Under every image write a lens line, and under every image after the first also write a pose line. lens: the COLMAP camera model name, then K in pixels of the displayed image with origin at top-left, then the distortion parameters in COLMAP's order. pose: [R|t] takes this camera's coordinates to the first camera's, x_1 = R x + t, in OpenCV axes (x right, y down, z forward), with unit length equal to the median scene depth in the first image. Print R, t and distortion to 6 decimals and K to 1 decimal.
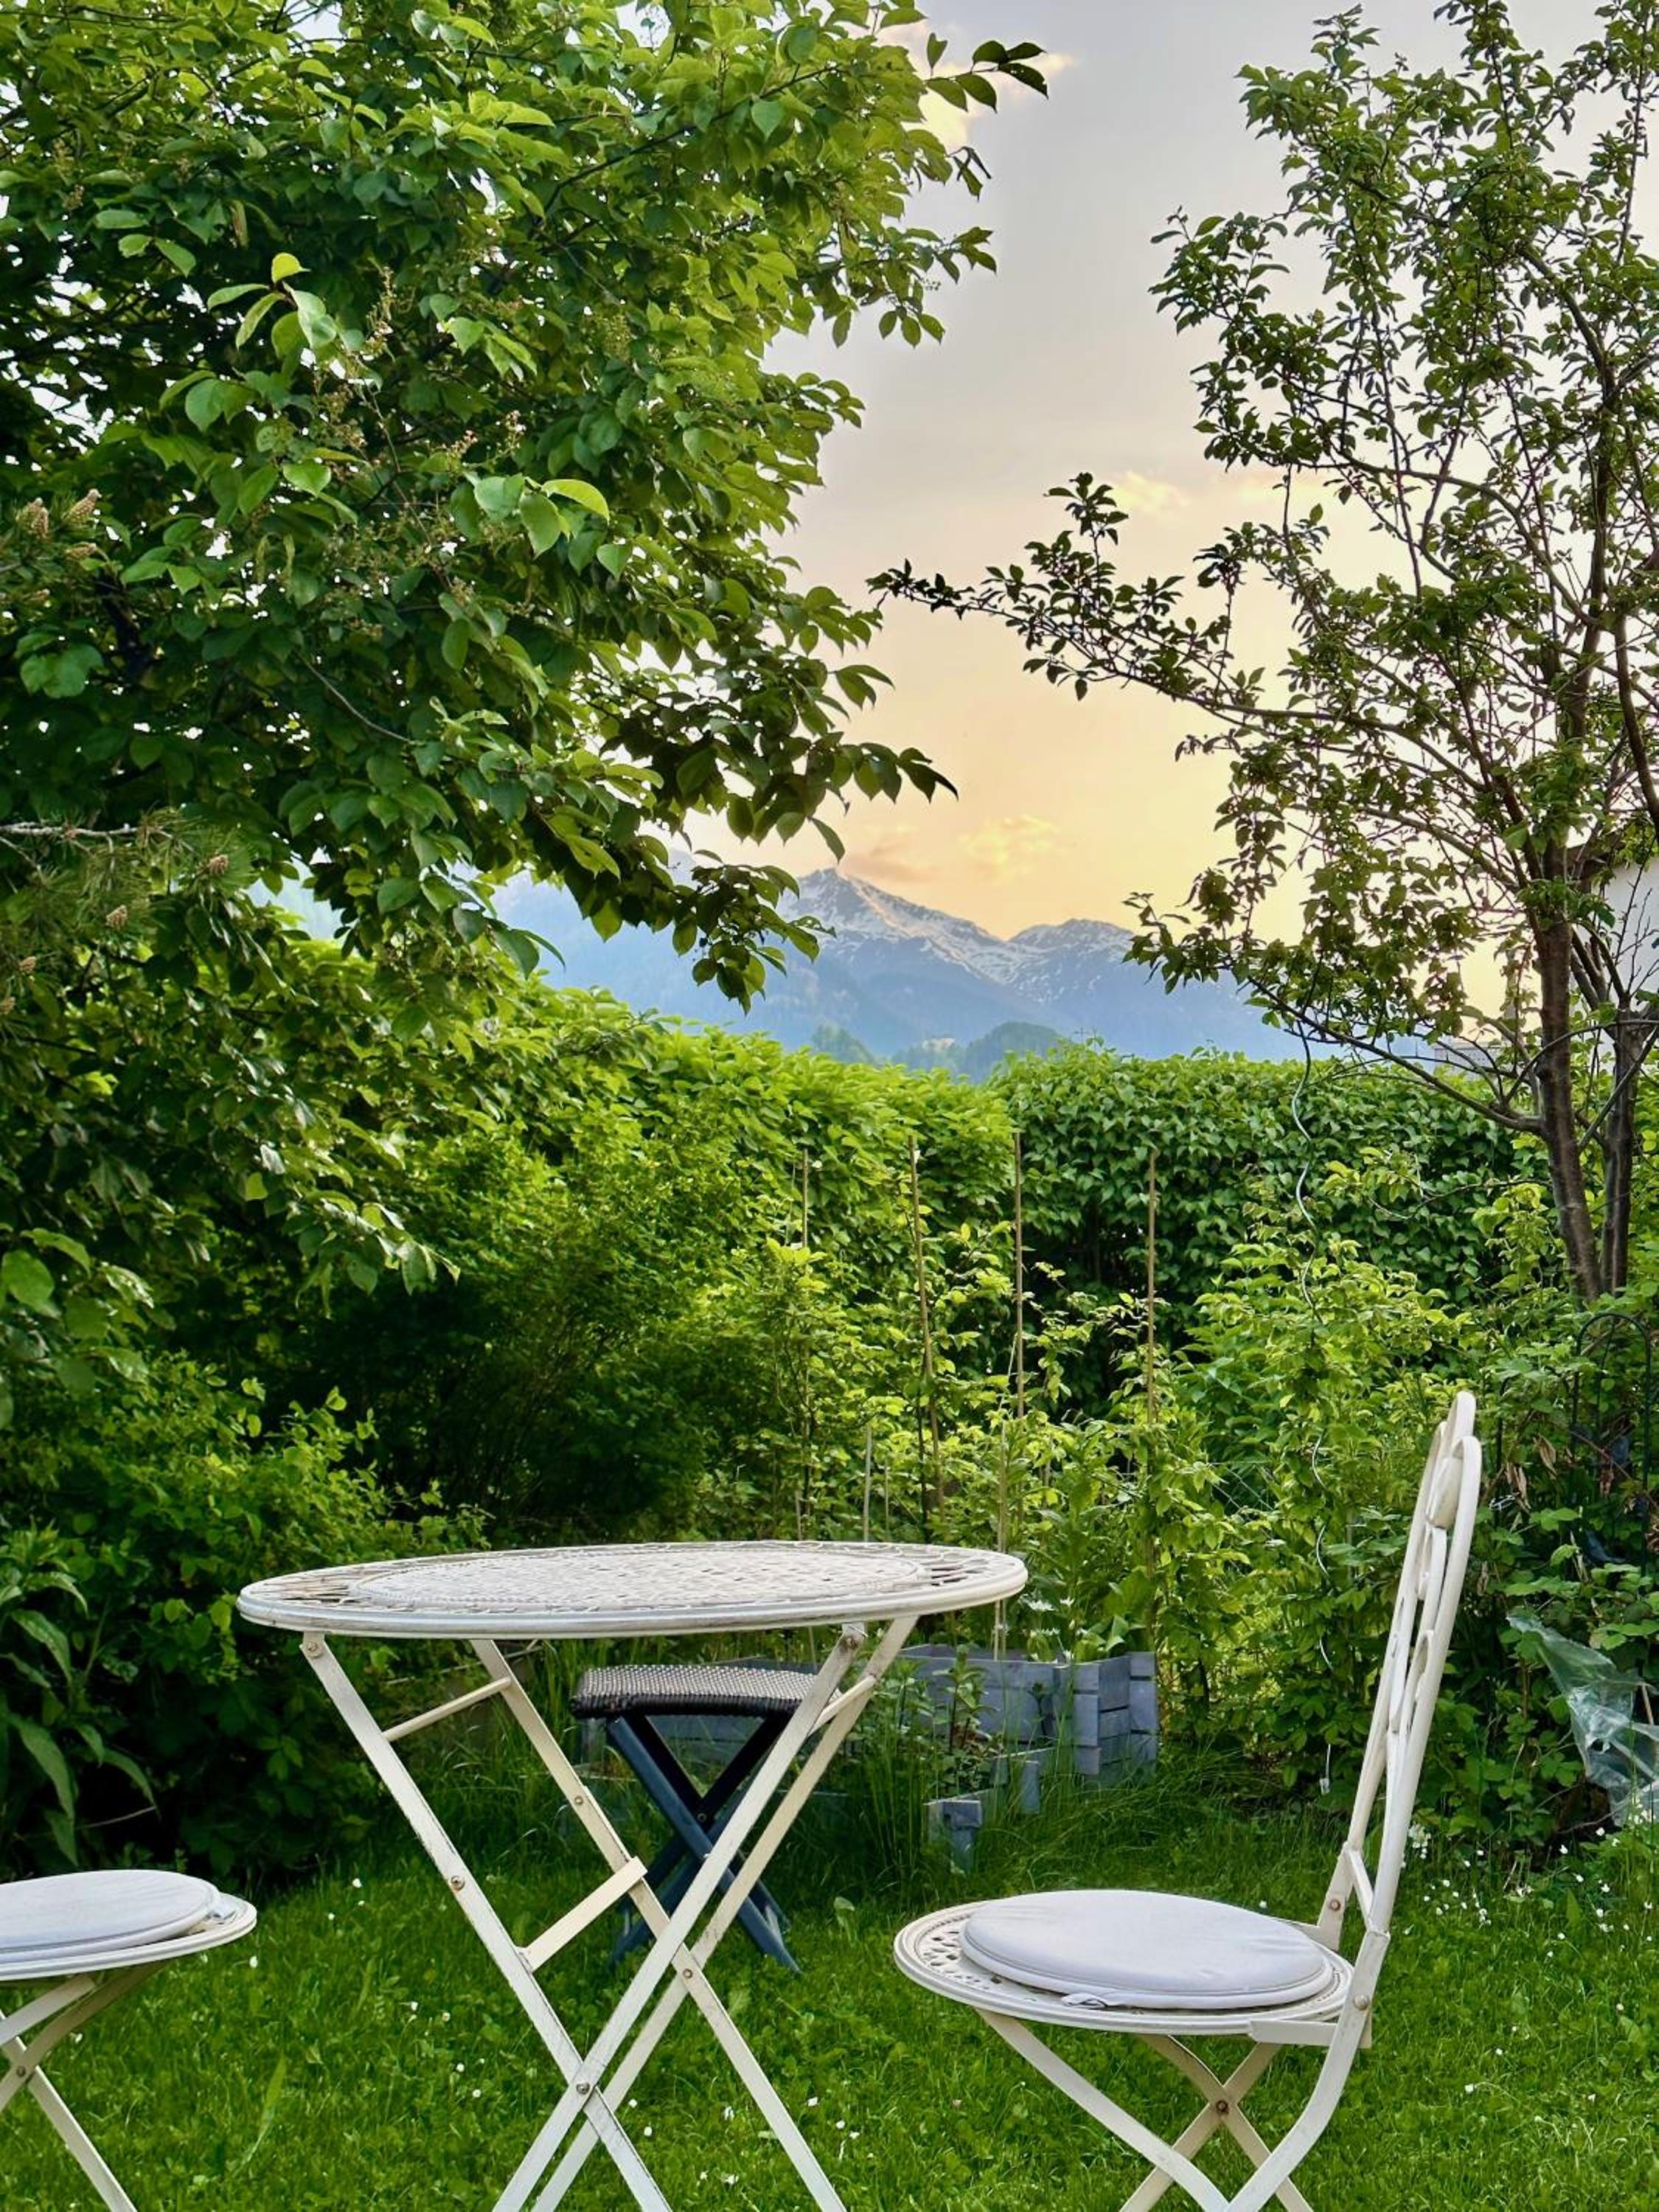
lens RADIAL K [[2566.6, 0, 829.5], [0, 2566.6, 1106.0], [0, 0, 1]] dist [0.000482, -0.248533]
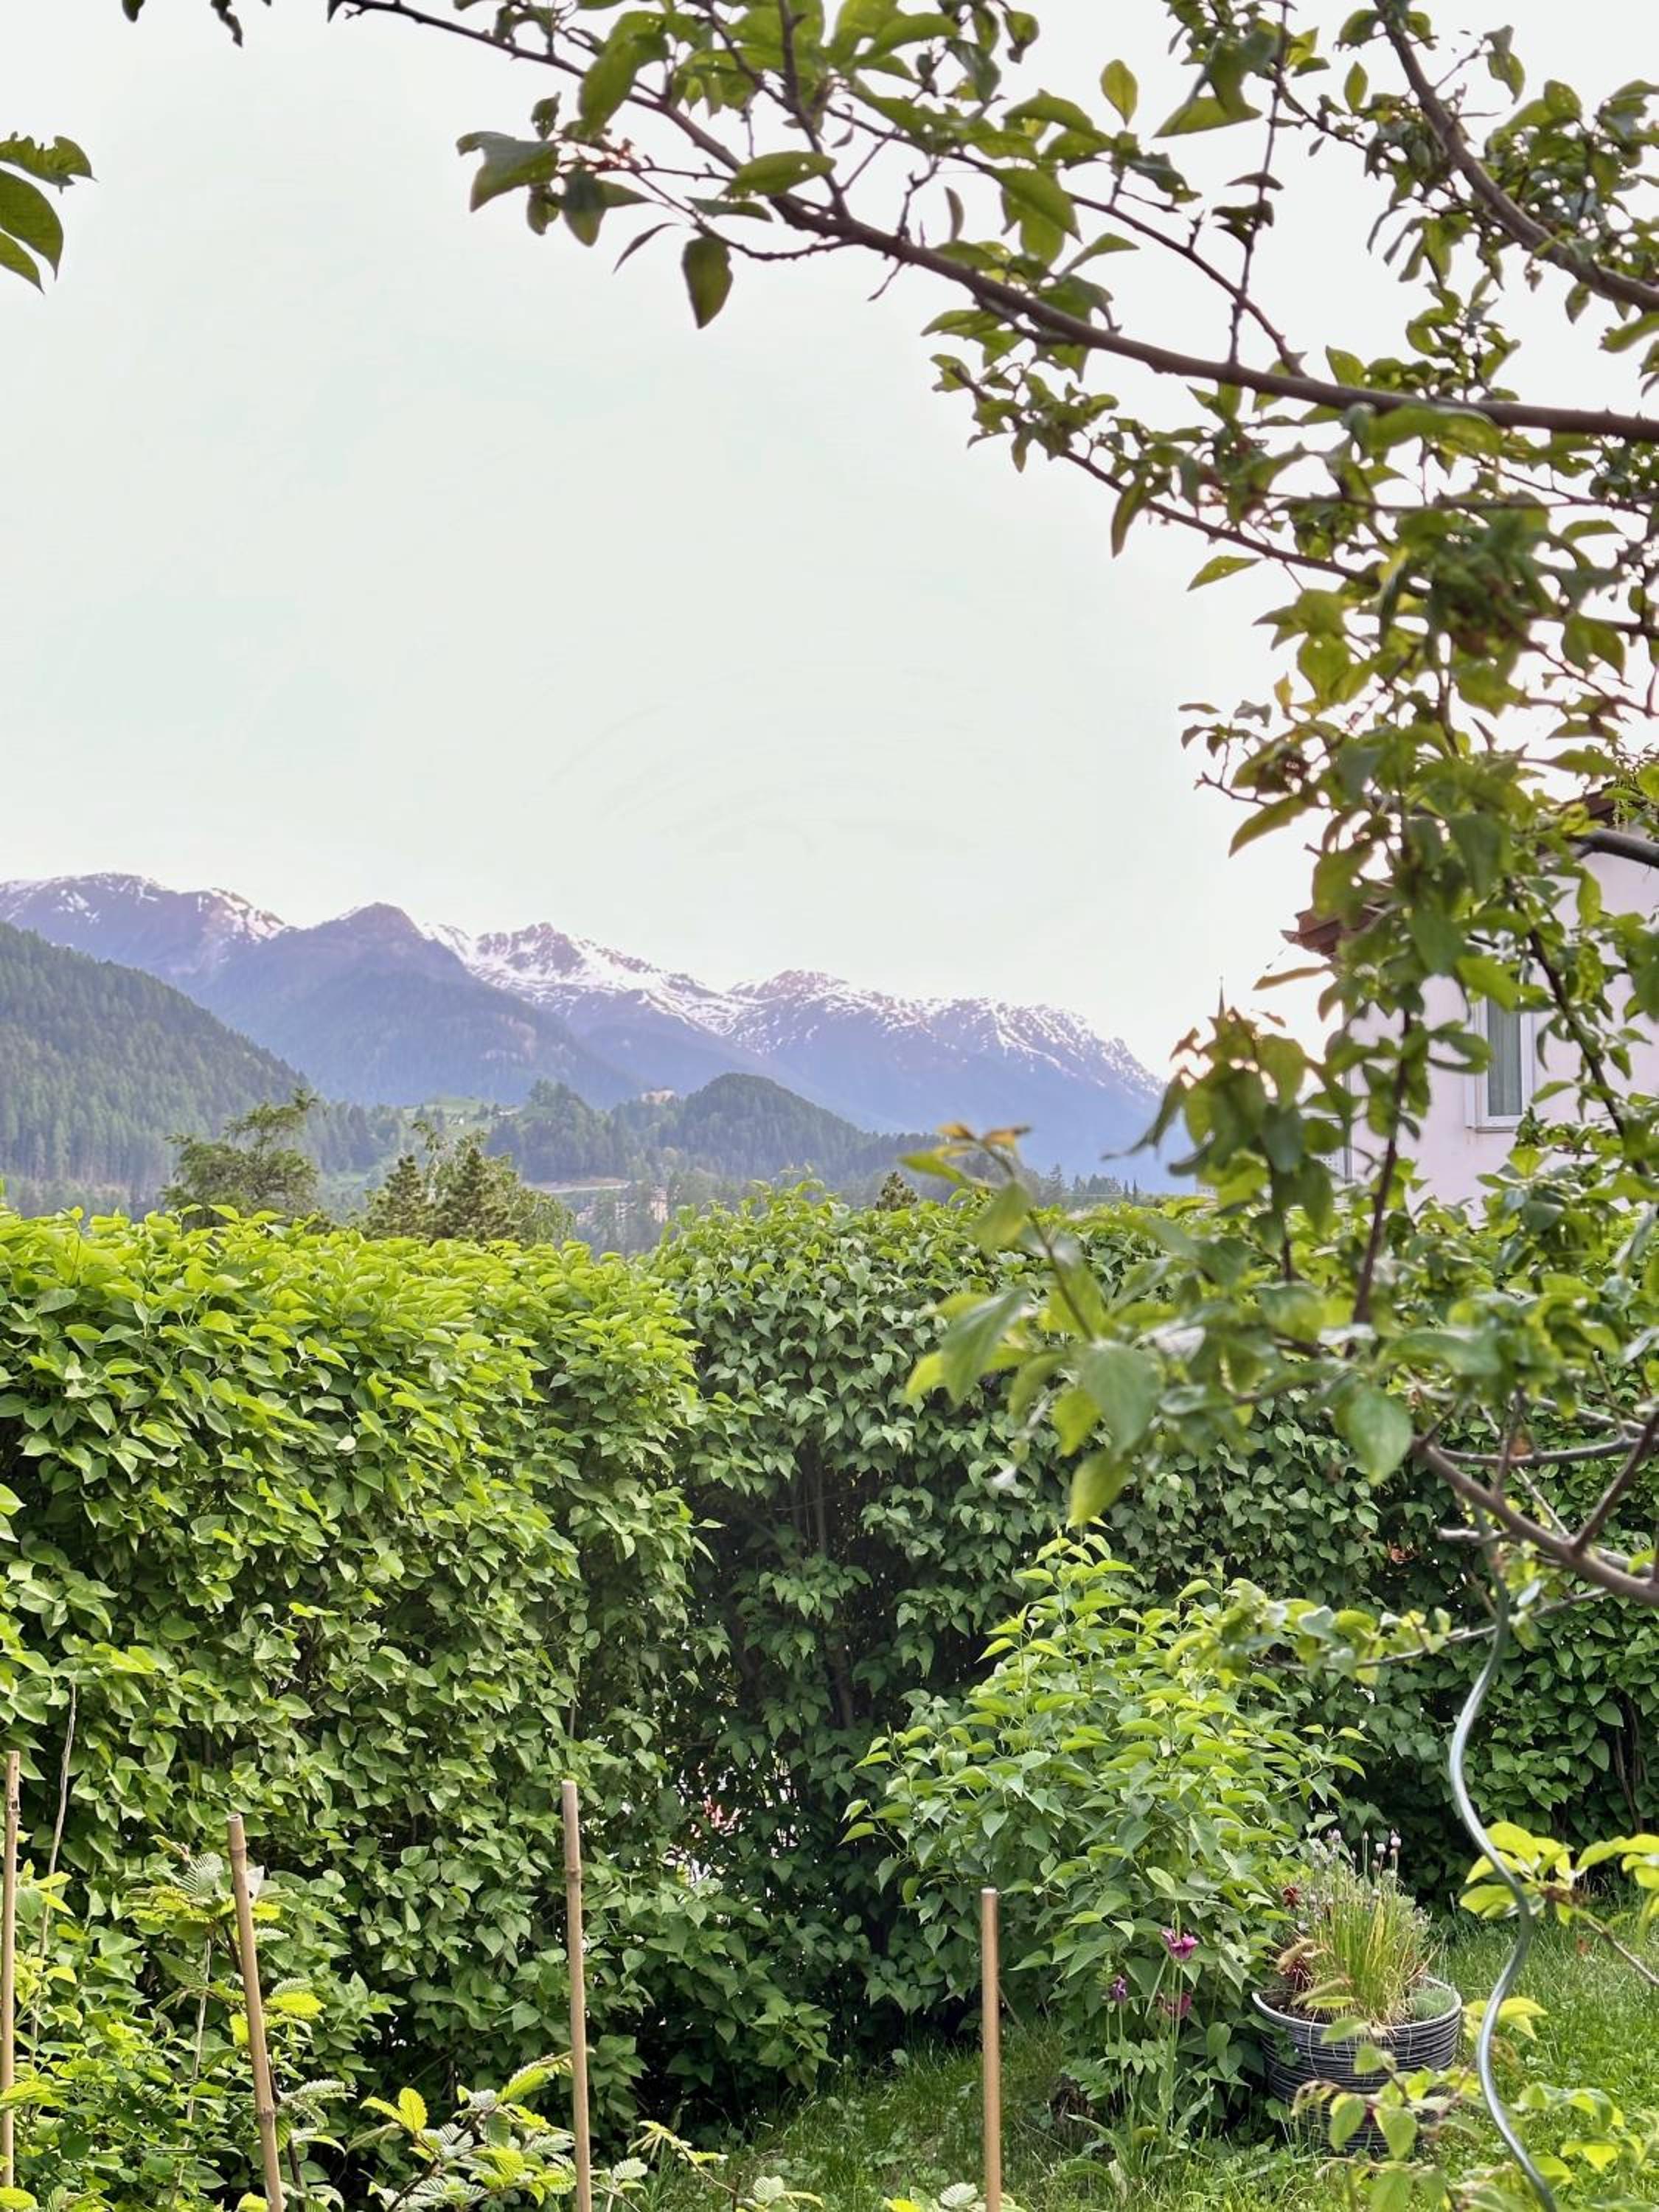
lens RADIAL K [[2566.6, 0, 829.5], [0, 2566.6, 1106.0], [0, 0, 1]] dist [0.000482, -0.248533]
pose [[0.993942, -0.016717, 0.108628, 0.079714], [0.018886, 0.999642, -0.018966, -0.077305], [-0.108272, 0.020903, 0.993902, 0.739409]]
